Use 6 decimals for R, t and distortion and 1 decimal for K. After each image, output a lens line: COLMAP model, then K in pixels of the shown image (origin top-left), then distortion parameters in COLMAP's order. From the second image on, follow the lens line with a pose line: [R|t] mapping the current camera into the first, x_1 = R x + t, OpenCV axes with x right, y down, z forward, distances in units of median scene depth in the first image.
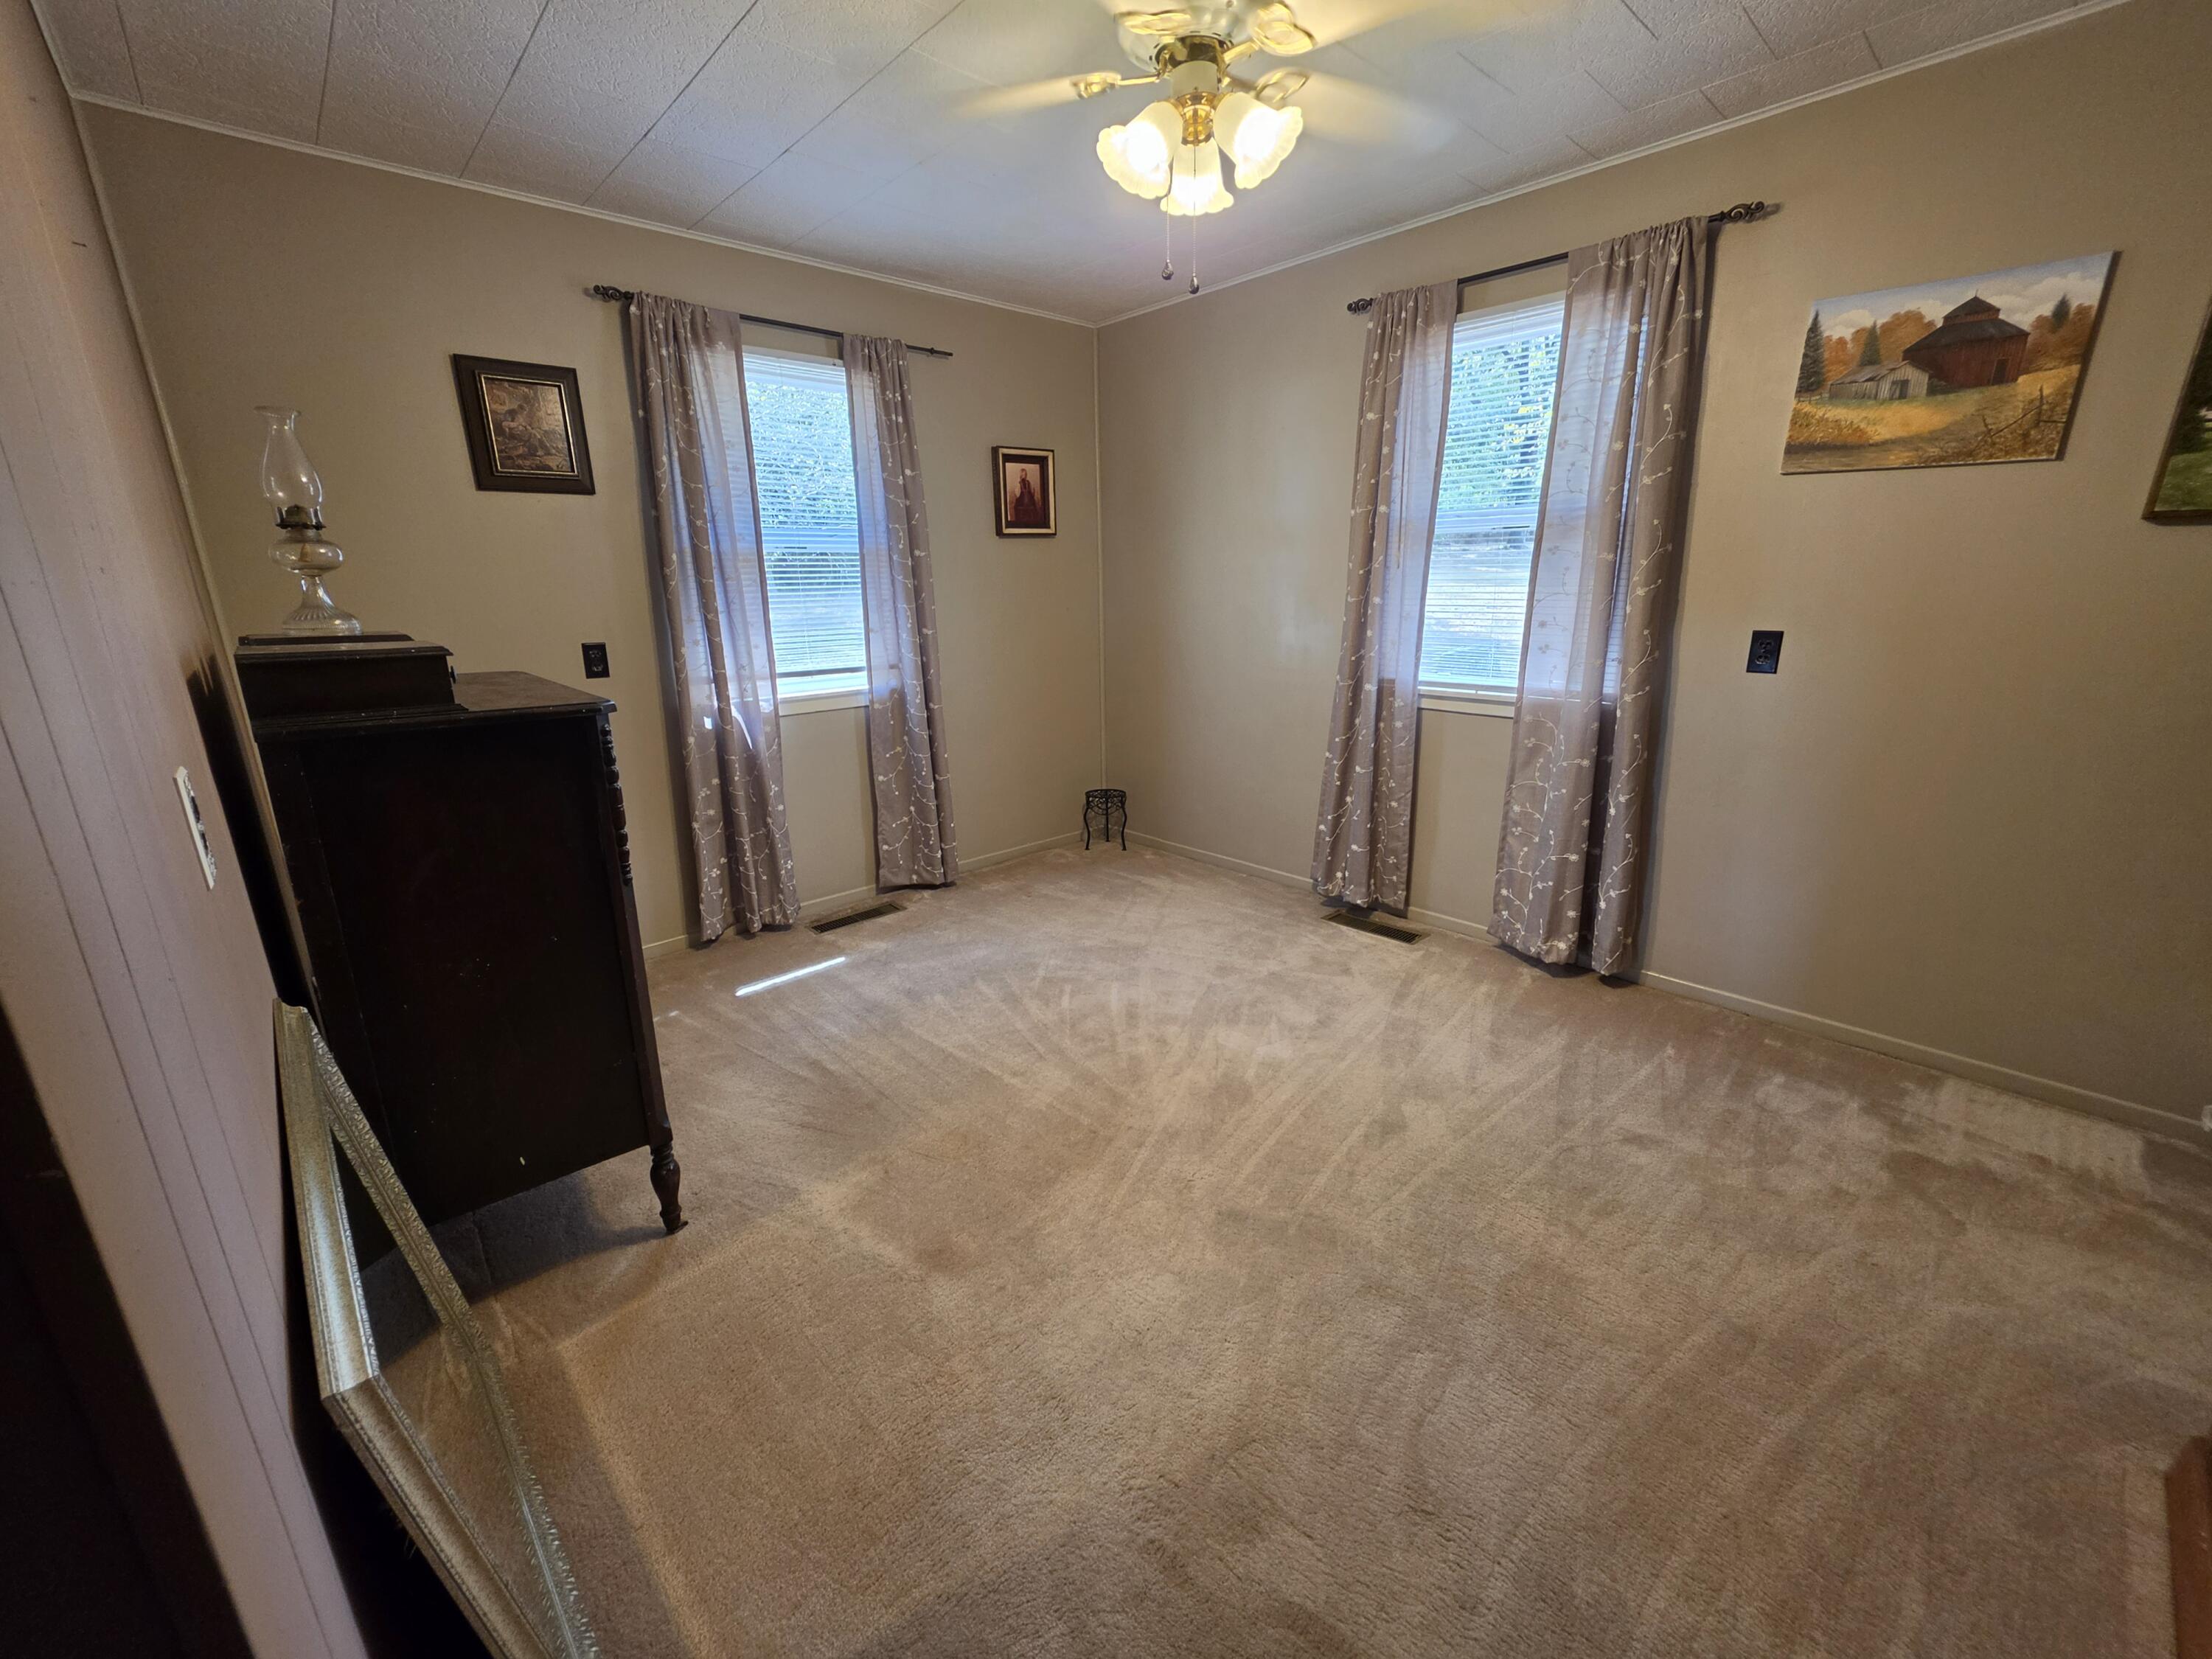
lens RADIAL K [[887.4, 0, 1106.0], [0, 887.4, 829.5], [0, 0, 1]] dist [-0.001558, 0.000067]
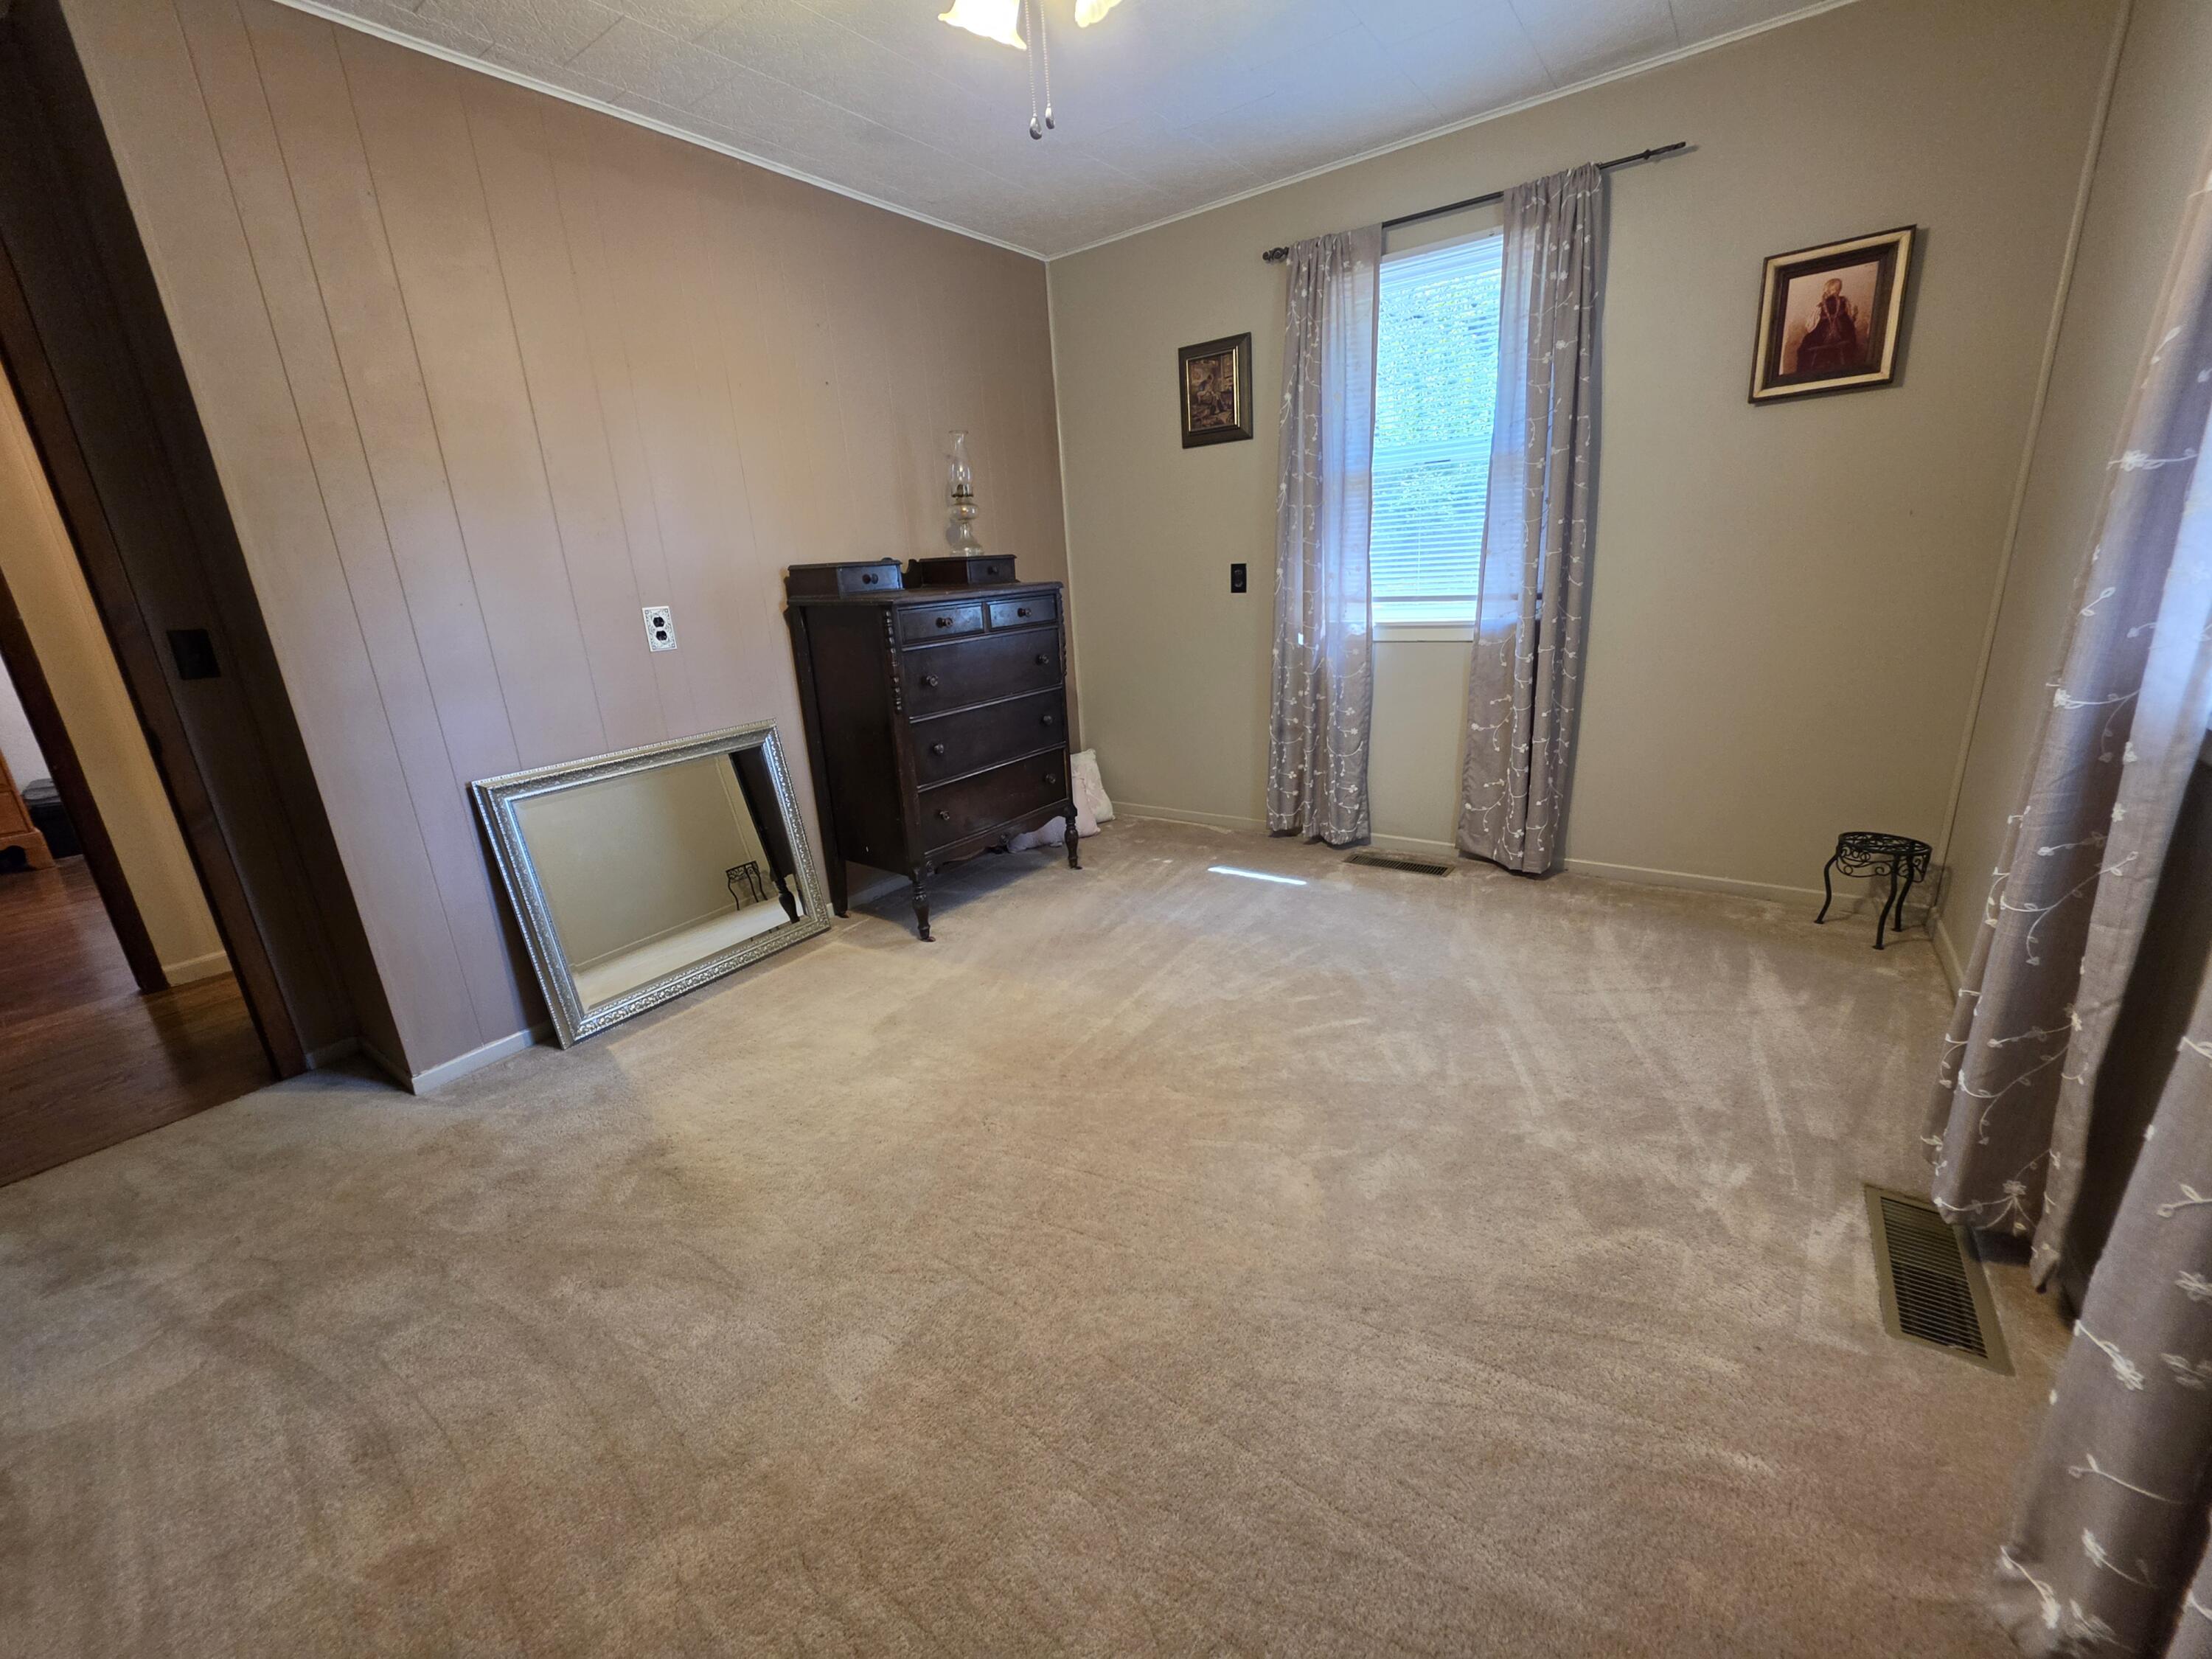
lens RADIAL K [[887.4, 0, 1106.0], [0, 887.4, 829.5], [0, 0, 1]] dist [-0.001558, 0.000067]
pose [[0.198000, 0.288330, -0.936836, 0.593230], [-0.211440, 0.945821, 0.246407, -0.114718], [0.957125, 0.149296, 0.248237, 0.522586]]
